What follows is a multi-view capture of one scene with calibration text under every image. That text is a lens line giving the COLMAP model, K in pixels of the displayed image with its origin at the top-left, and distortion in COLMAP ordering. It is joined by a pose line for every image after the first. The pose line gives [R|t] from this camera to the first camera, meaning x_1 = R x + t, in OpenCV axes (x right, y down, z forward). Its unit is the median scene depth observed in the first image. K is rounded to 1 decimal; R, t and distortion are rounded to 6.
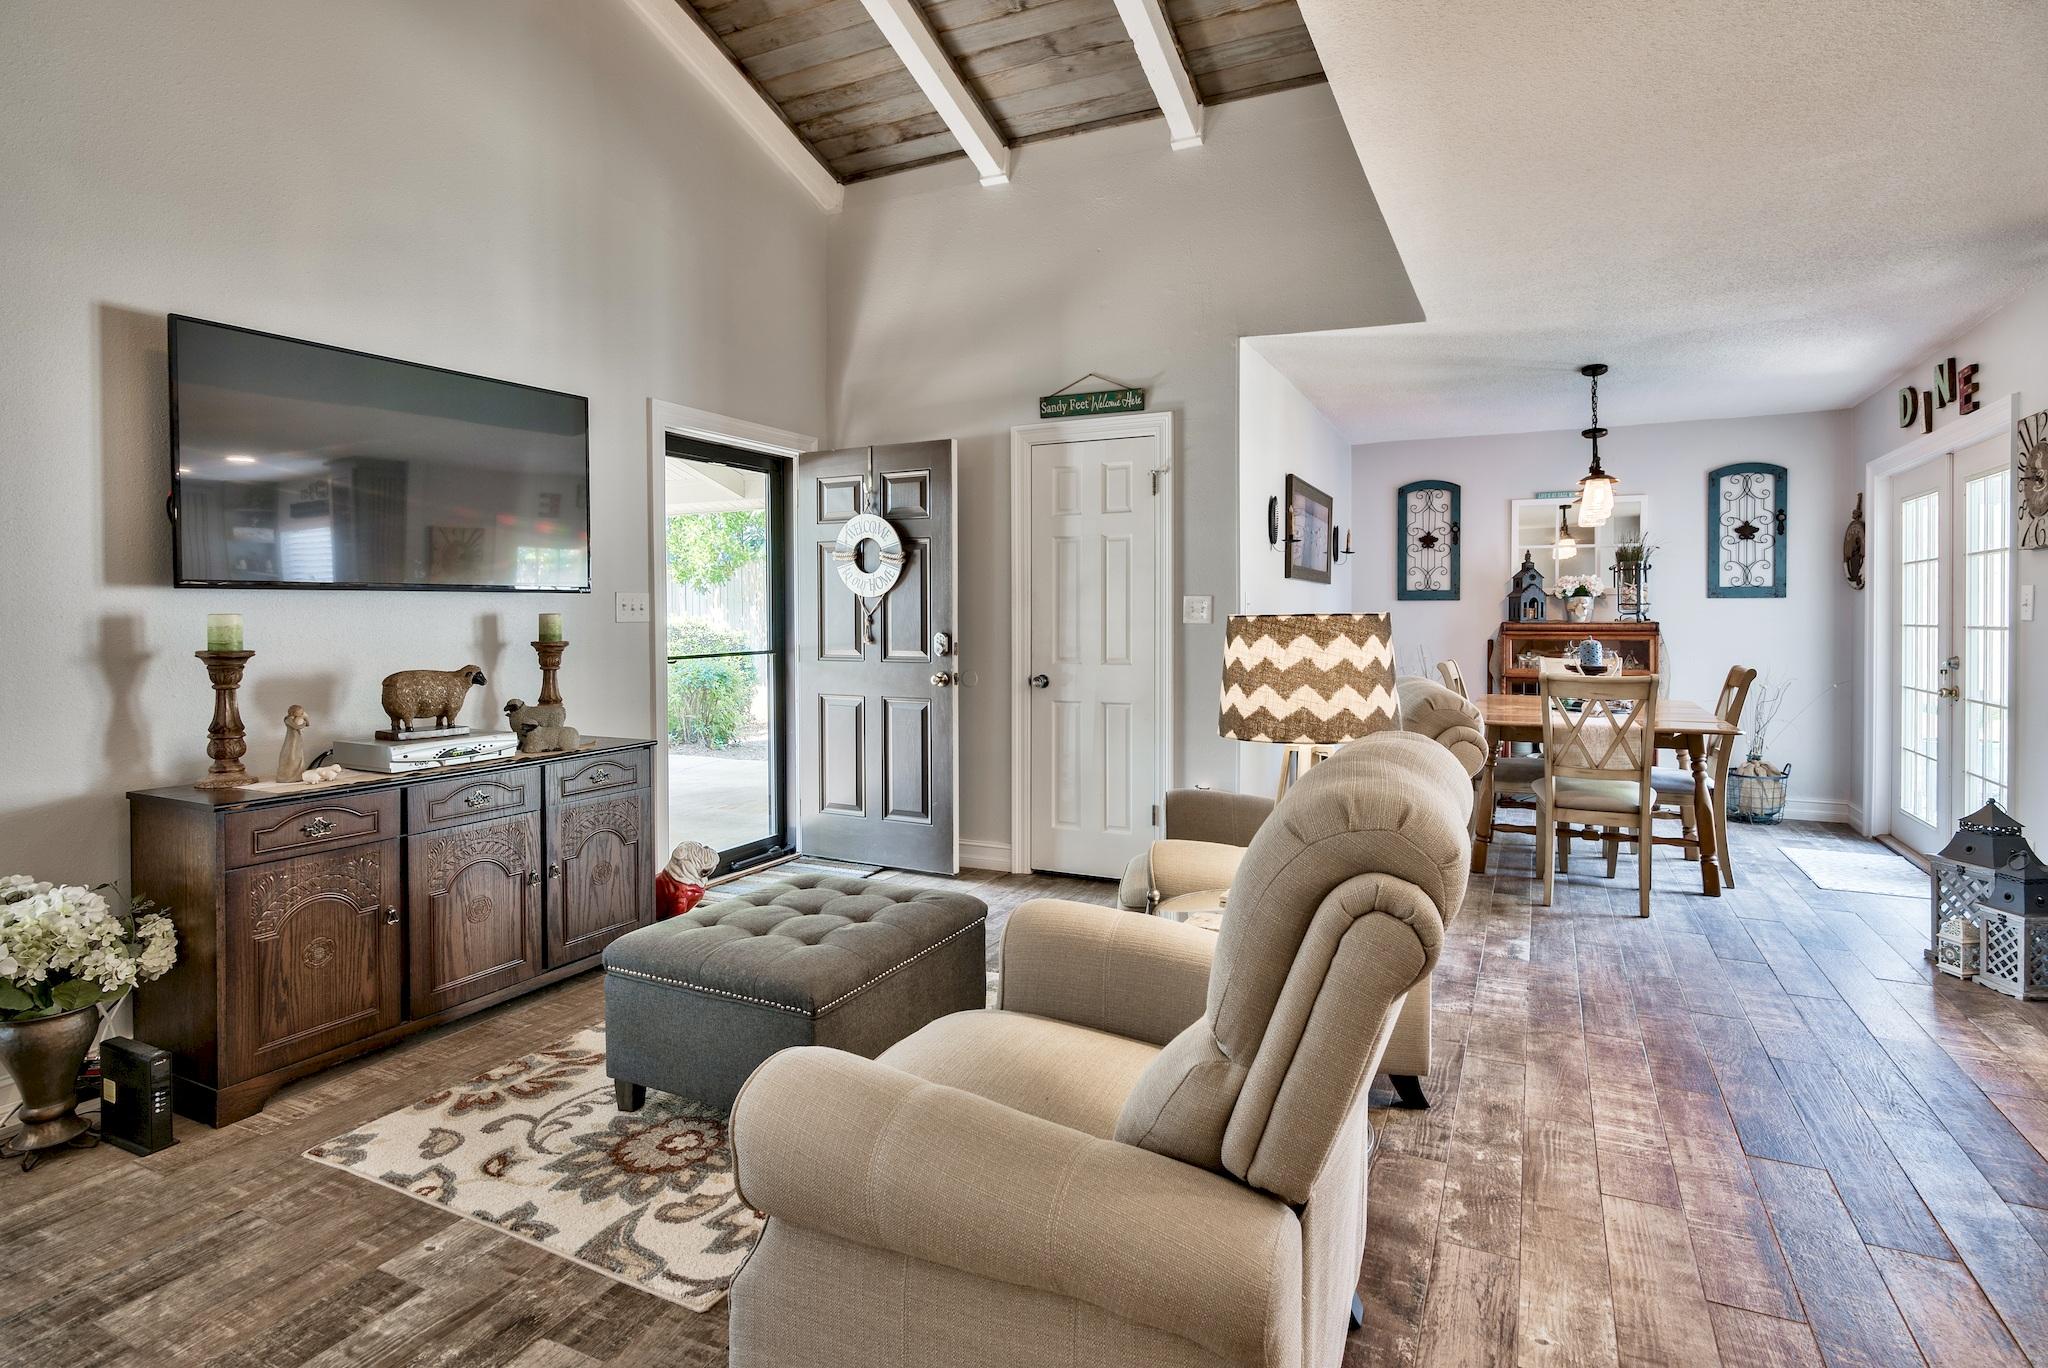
lens RADIAL K [[1011.9, 0, 1036.2], [0, 1011.9, 622.9], [0, 0, 1]] dist [-0.014223, 0.001375]
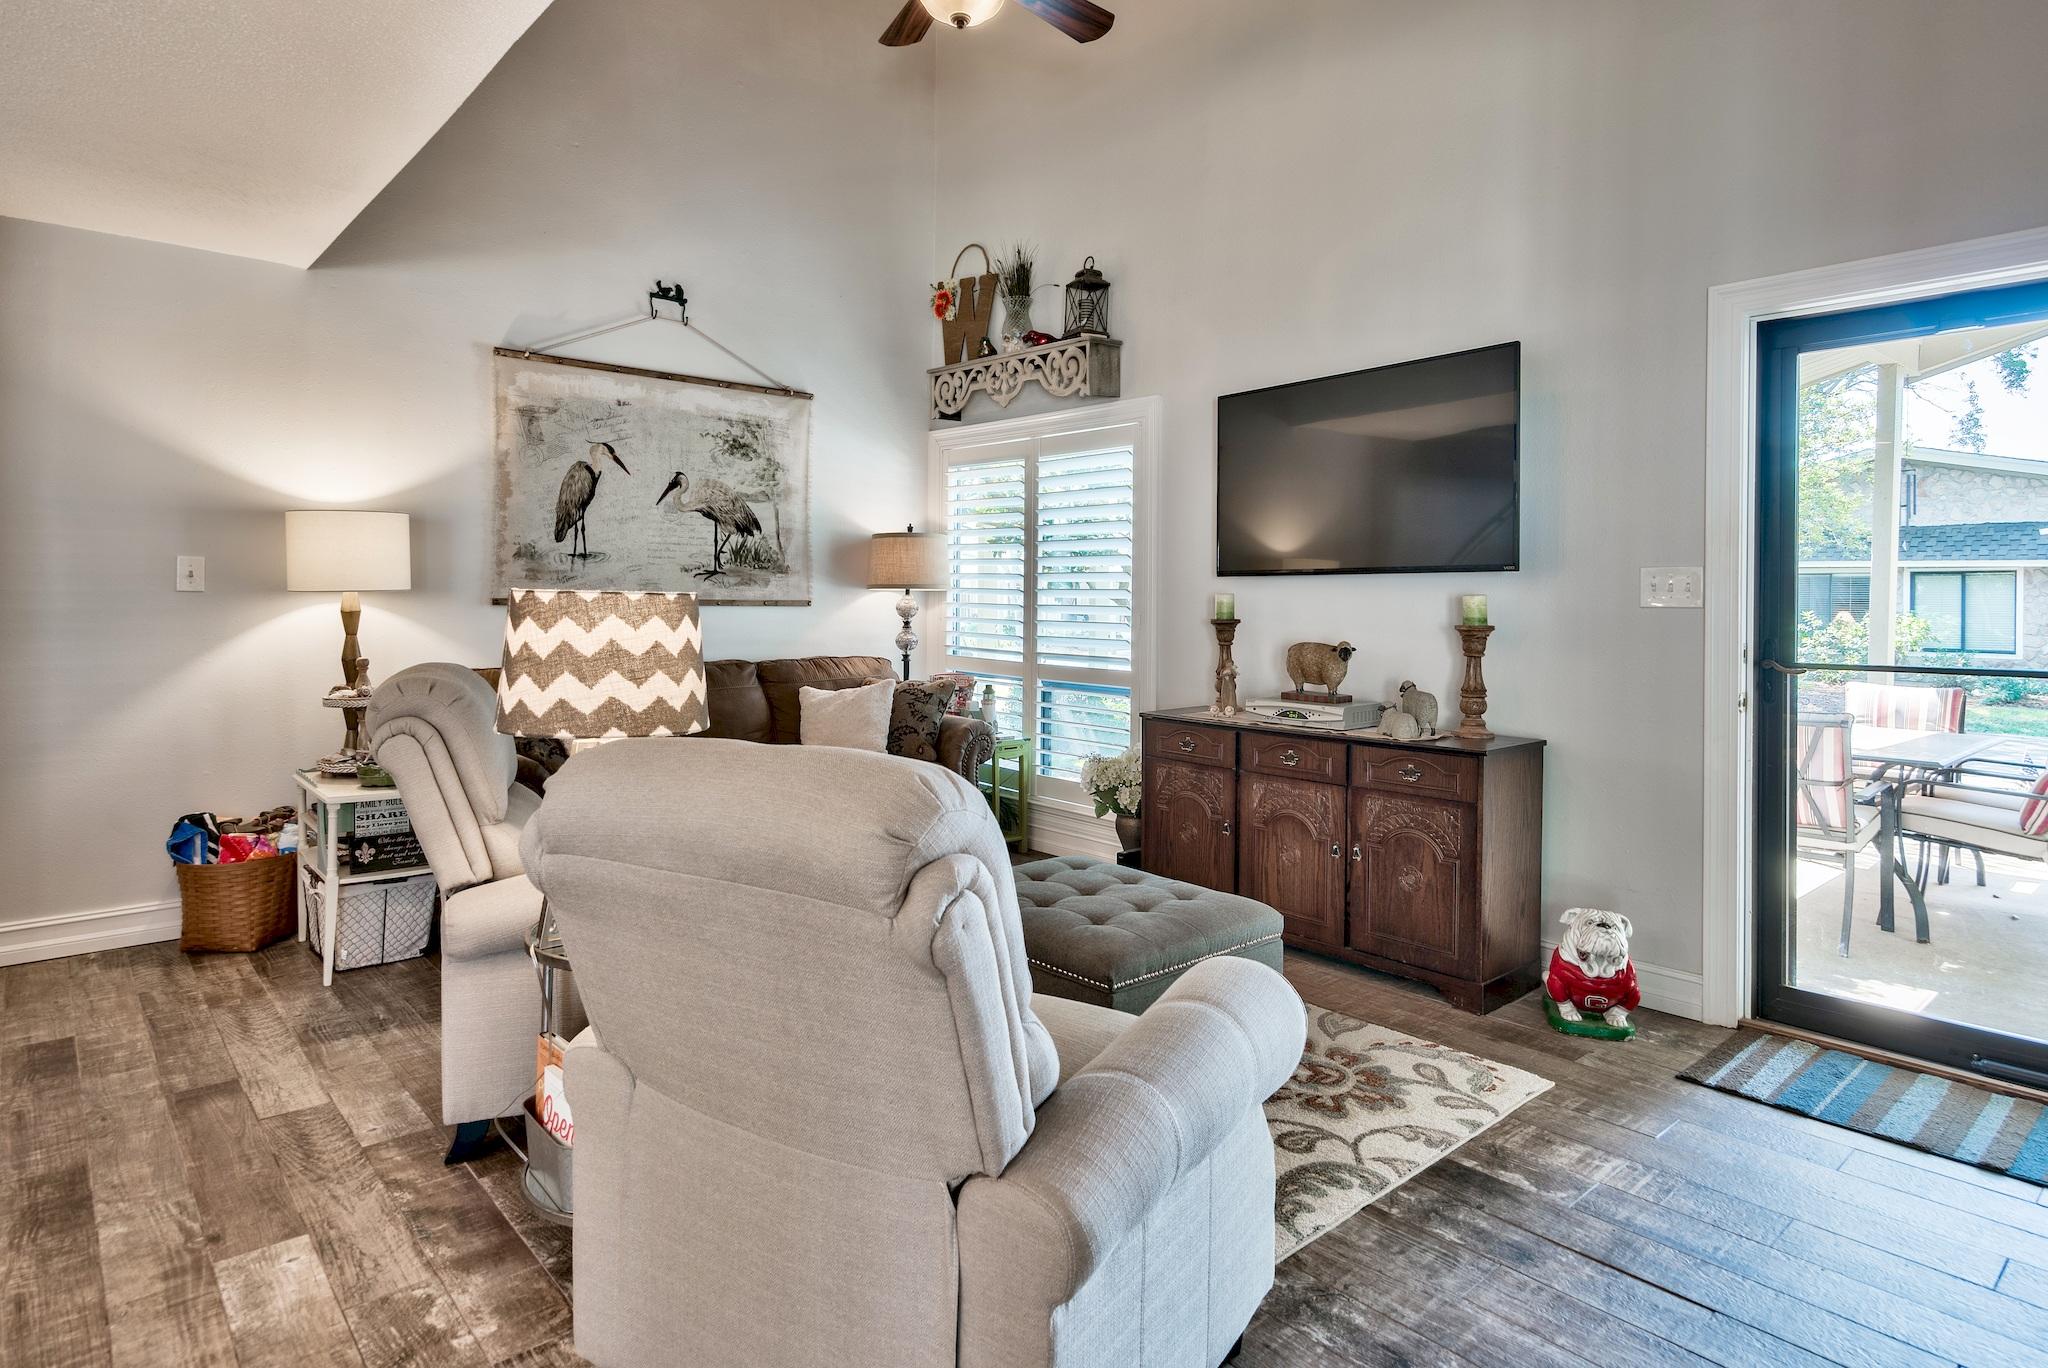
lens RADIAL K [[1161.3, 0, 1032.6], [0, 1161.3, 568.3], [0, 0, 1]] dist [0.007291, 0.000252]
pose [[-0.387867, -0.020978, -0.921477, 0.654874], [-0.013563, 0.999763, -0.017051, -0.010464], [0.921616, 0.005884, -0.388060, 1.058941]]
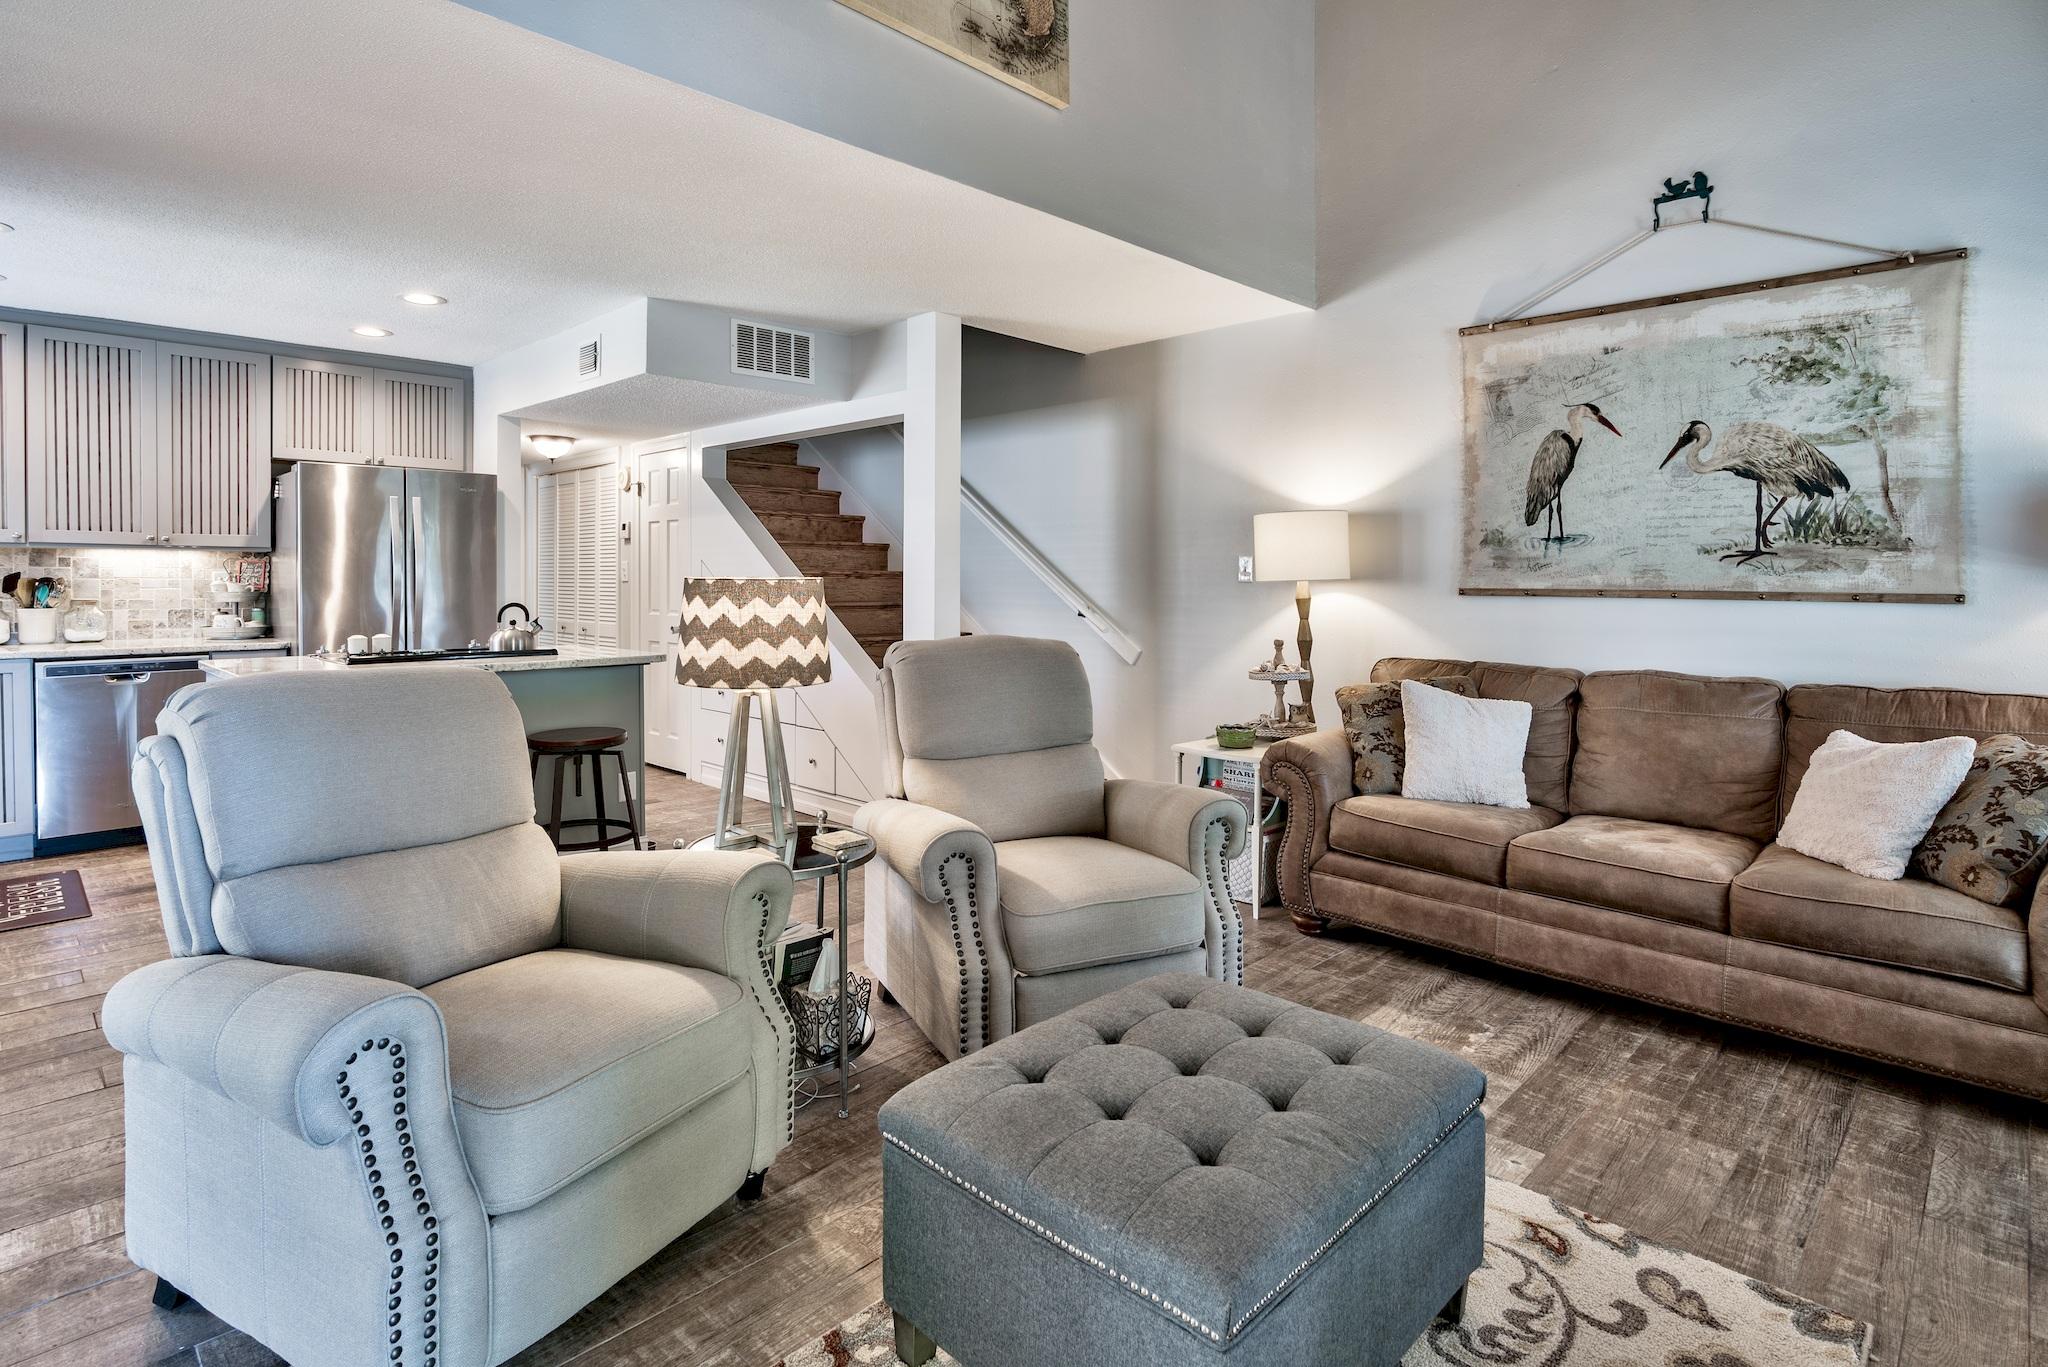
lens RADIAL K [[1011.9, 0, 996.9], [0, 1011.9, 588.2], [0, 0, 1]] dist [-0.014223, 0.001375]
pose [[-0.940731, -0.003061, 0.339139, -0.241728], [0.002501, 0.999869, 0.015961, -0.009384], [-0.339144, 0.015863, -0.940601, 1.205077]]
